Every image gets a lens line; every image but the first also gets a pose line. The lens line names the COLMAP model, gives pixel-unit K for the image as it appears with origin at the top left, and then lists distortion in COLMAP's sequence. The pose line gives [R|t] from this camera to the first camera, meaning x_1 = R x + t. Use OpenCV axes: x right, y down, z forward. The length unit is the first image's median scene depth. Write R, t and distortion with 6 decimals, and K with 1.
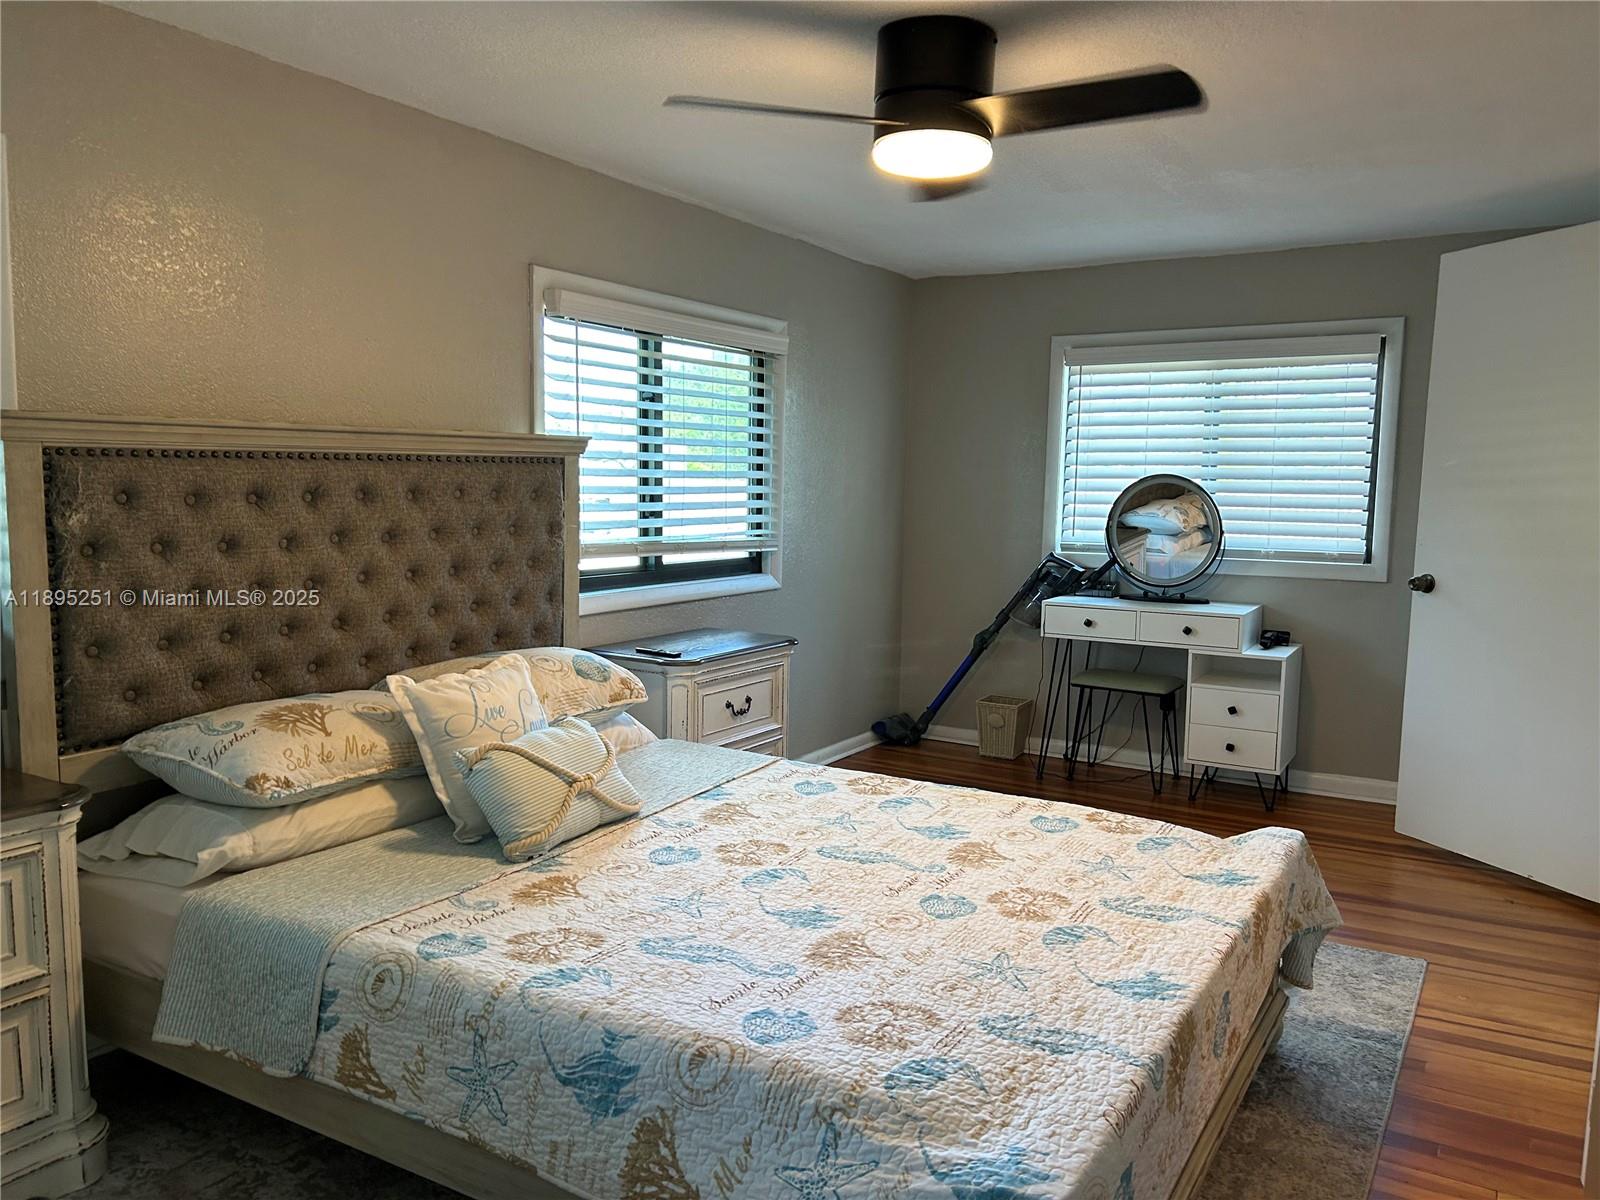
lens RADIAL K [[1203.0, 0, 800.1], [0, 1203.0, 612.2], [0, 0, 1]] dist [0.060379, -0.065793]
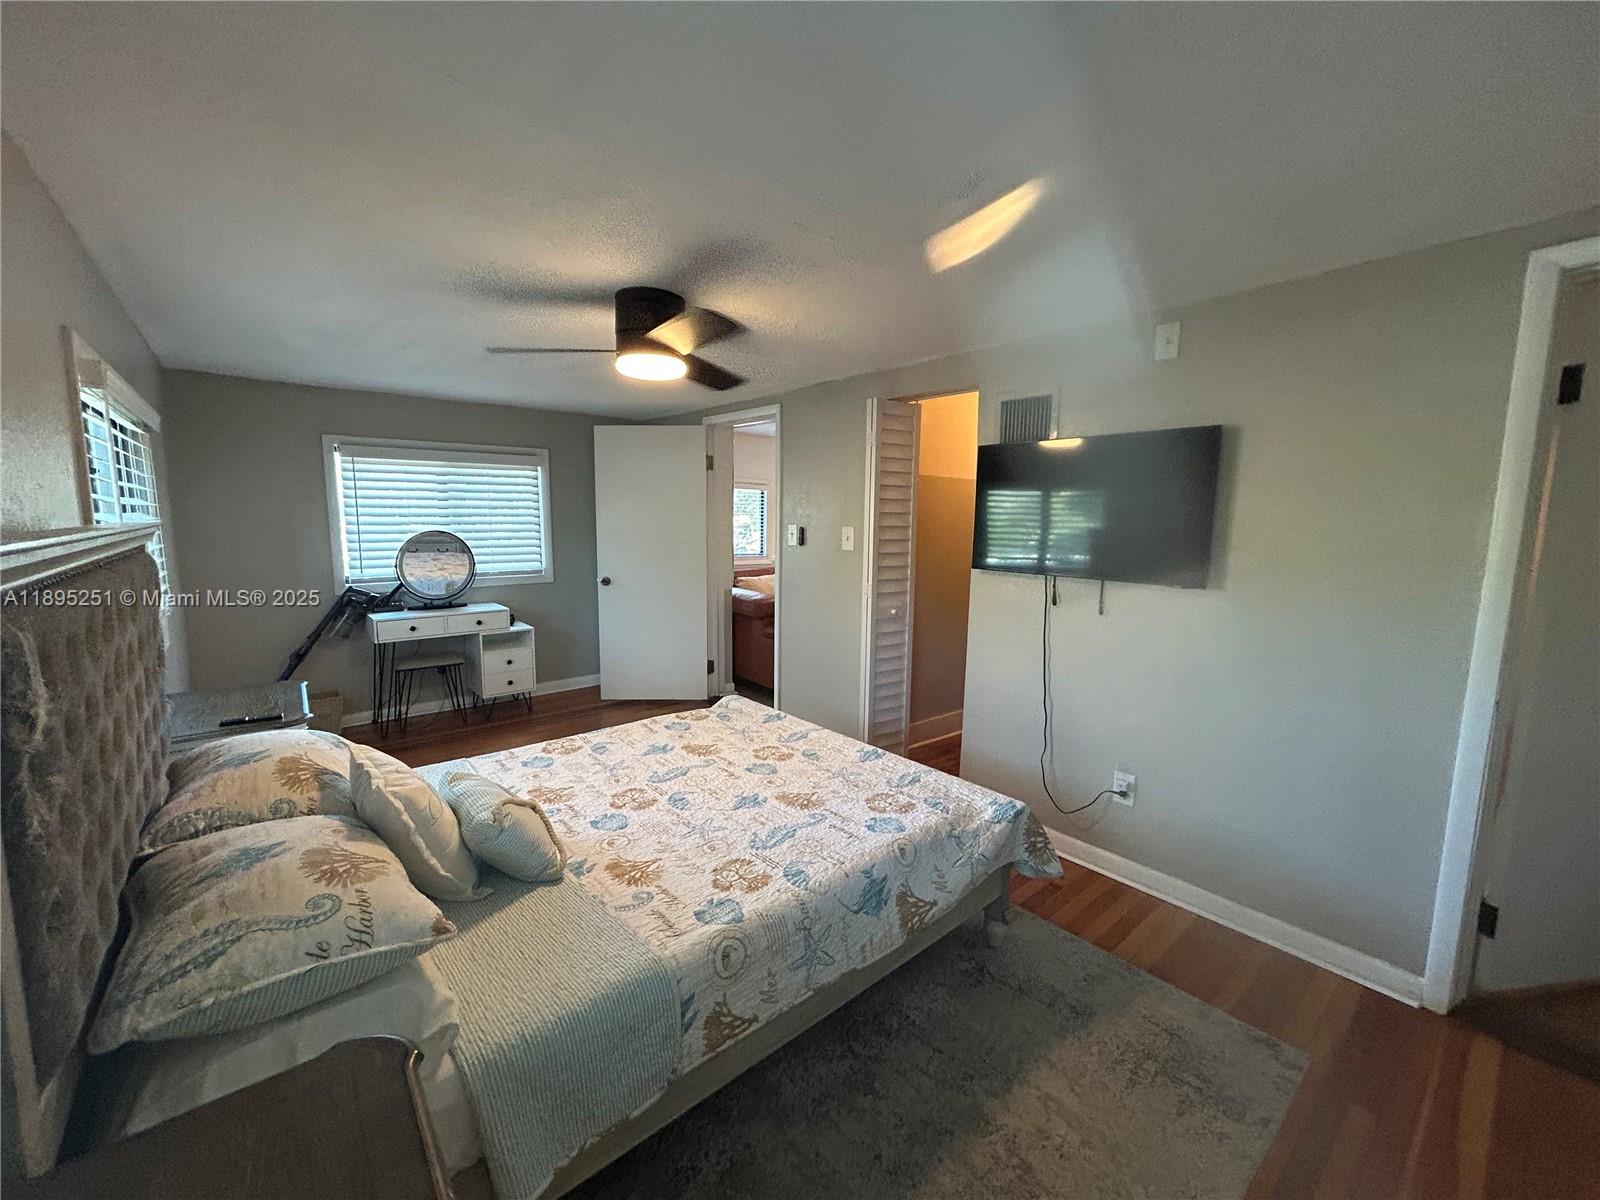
lens RADIAL K [[643.9, 0, 800.1], [0, 643.9, 601.4], [0, 0, 1]] dist [0.000258, 0.000583]
pose [[0.321430, -0.135568, 0.937179, -0.673833], [0.104056, 0.988762, 0.107341, -0.113849], [-0.941199, 0.063017, 0.331924, 0.471517]]
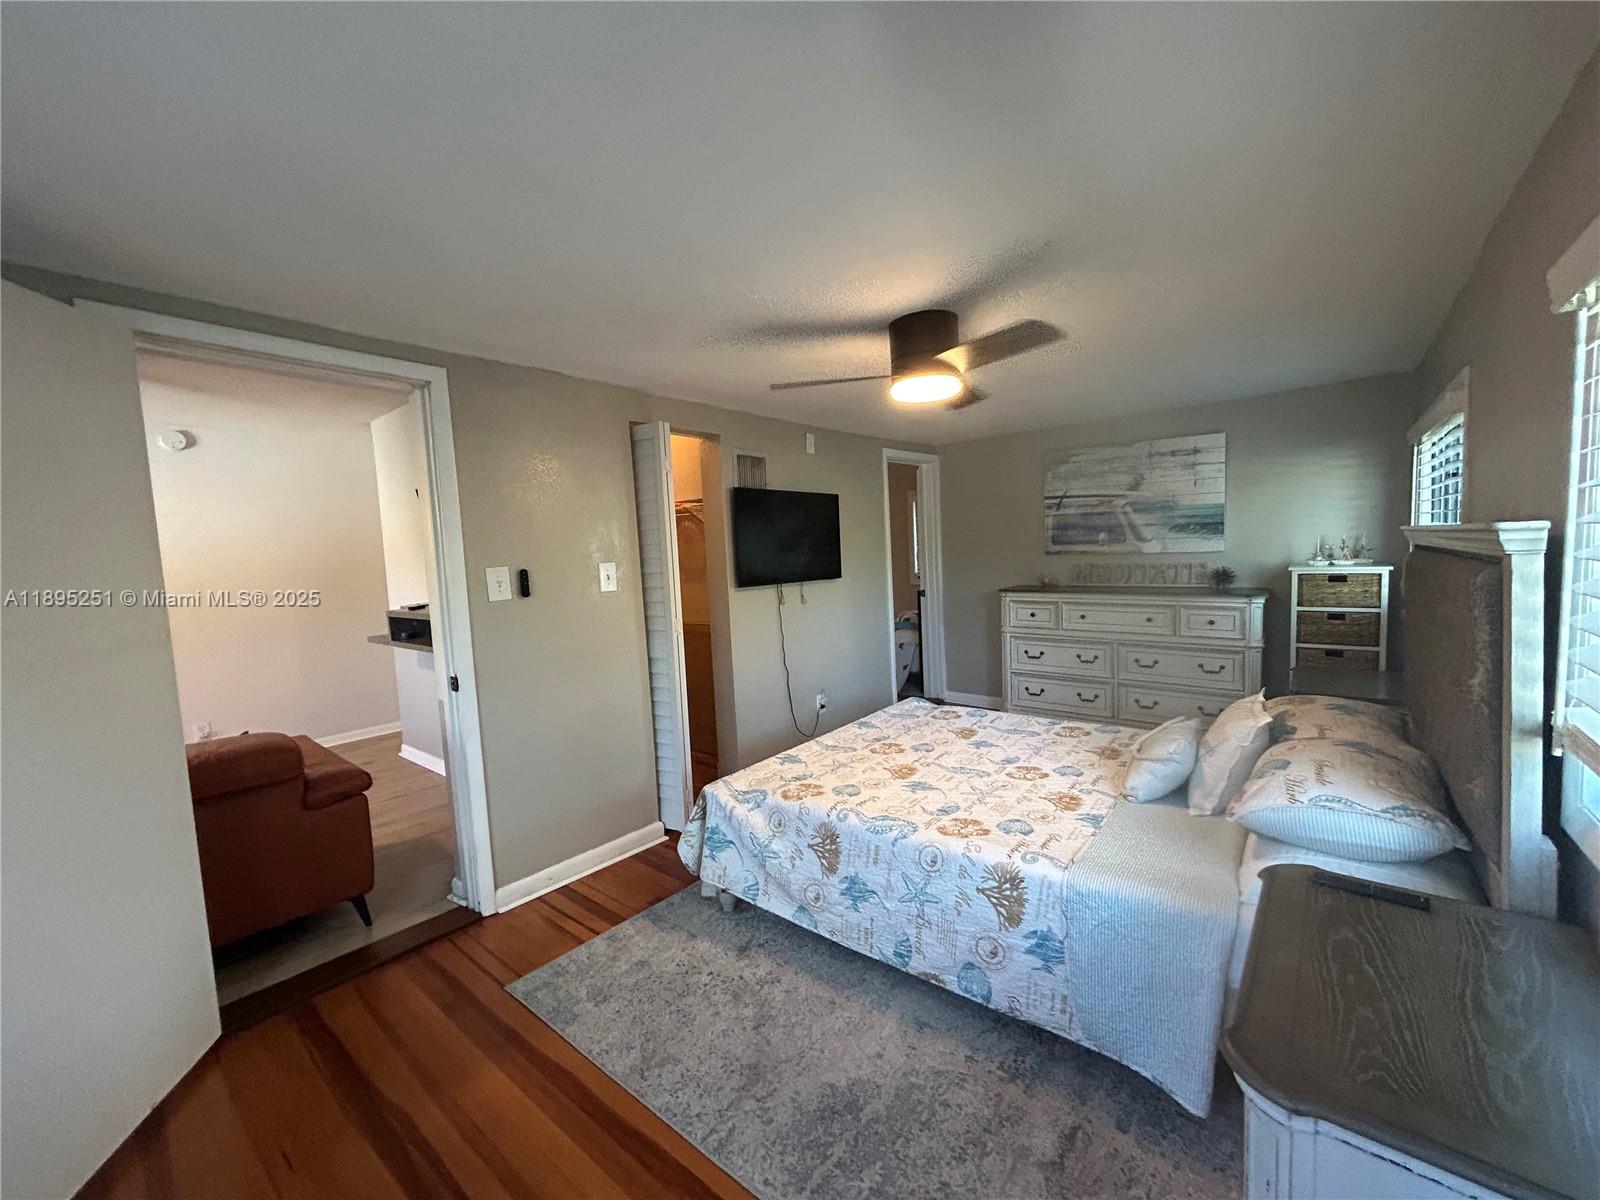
lens RADIAL K [[643.9, 0, 797.9], [0, 643.9, 600.9], [0, 0, 1]] dist [0.000258, 0.000583]
pose [[-0.990680, 0.016428, 0.135218, 0.157062], [0.043352, 0.979108, 0.198667, -0.250820], [-0.129130, 0.202677, -0.970694, 1.822312]]
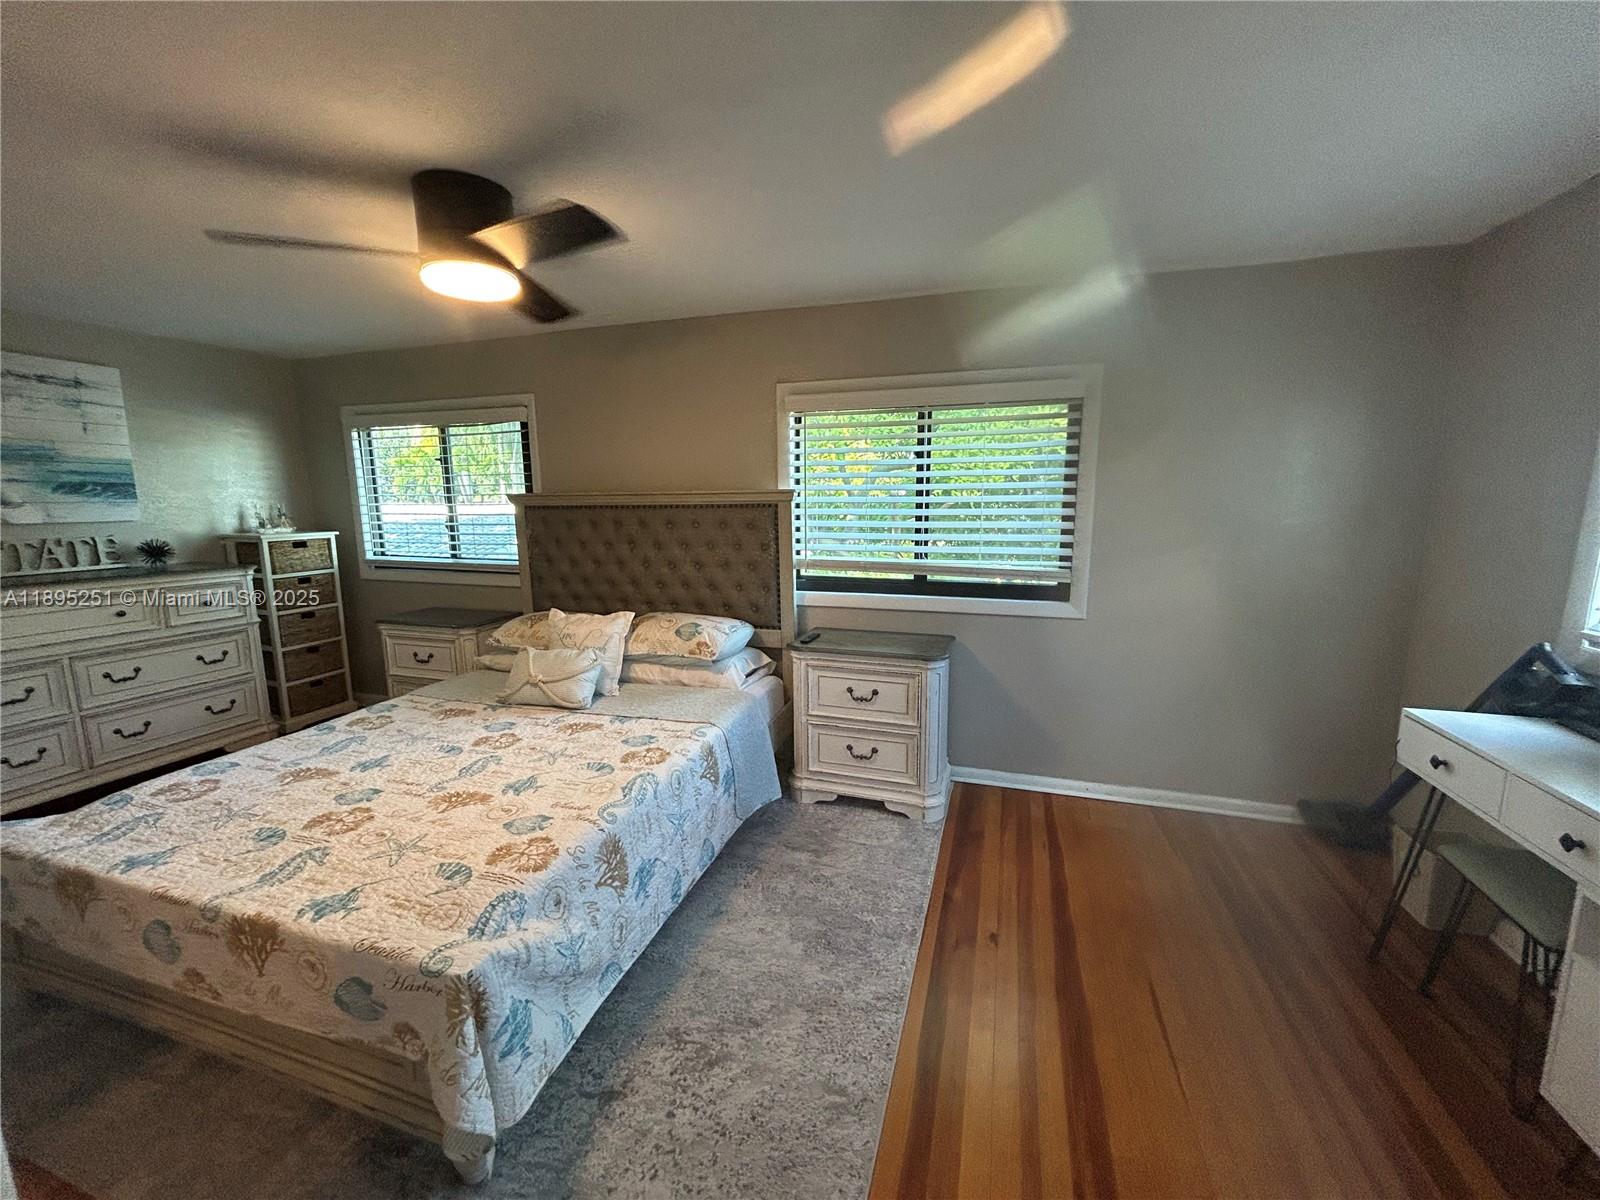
lens RADIAL K [[643.9, 0, 798.7], [0, 643.9, 600.0], [0, 0, 1]] dist [0.000258, 0.000583]
pose [[0.226029, 0.138672, -0.964200, 0.851994], [-0.101787, 0.987759, 0.118199, -0.140641], [0.968788, 0.071427, 0.237377, 1.108109]]
